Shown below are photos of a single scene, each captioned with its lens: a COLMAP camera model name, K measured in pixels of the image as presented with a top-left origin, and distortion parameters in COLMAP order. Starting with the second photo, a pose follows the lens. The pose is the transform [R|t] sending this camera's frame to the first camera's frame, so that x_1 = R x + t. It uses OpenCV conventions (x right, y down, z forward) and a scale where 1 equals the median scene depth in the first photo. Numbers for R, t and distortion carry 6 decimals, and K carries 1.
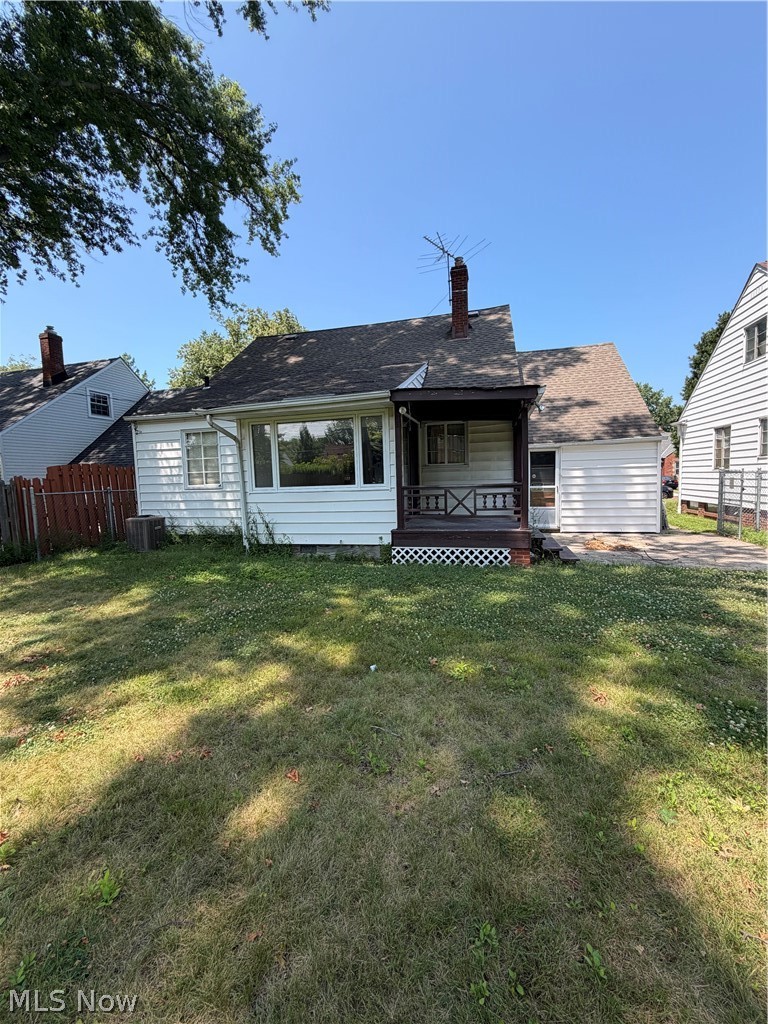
lens RADIAL K [[409.4, 0, 384.0], [0, 409.4, 512.0], [0, 0, 1]] dist [0.002140, 0.000260]
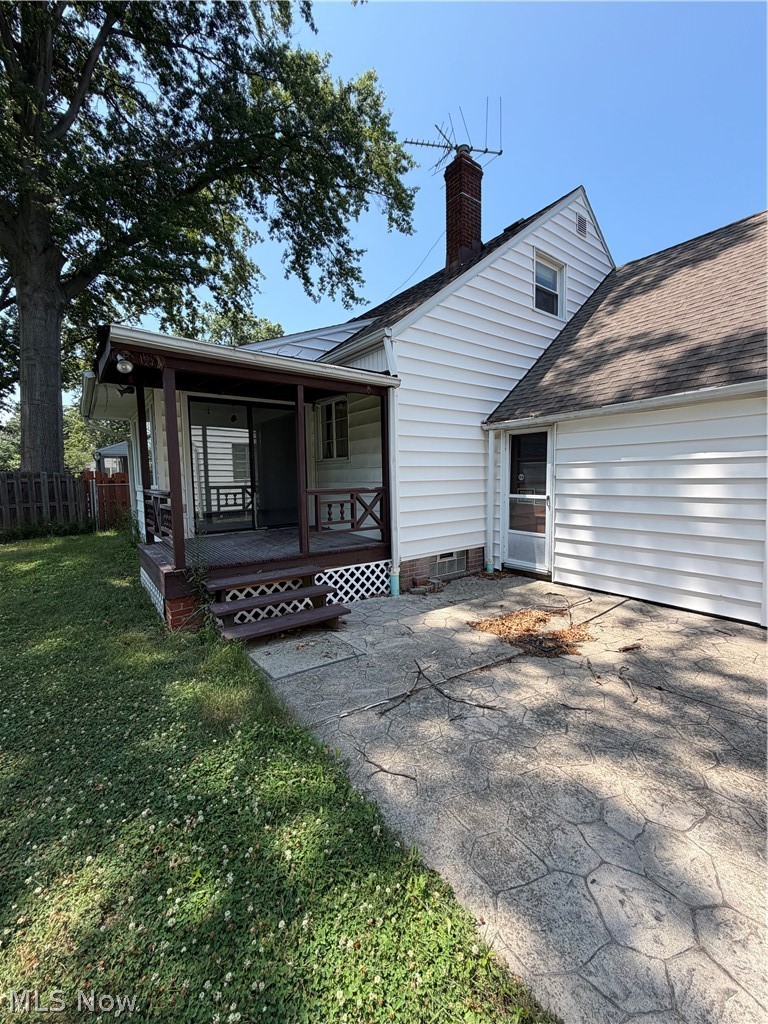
lens RADIAL K [[409.4, 0, 384.0], [0, 409.4, 512.0], [0, 0, 1]] dist [0.002140, 0.000260]
pose [[0.773509, 0.070035, -0.629904, 0.601795], [-0.056316, 0.997539, 0.041755, -0.053132], [0.631278, 0.003176, 0.775550, 0.448516]]
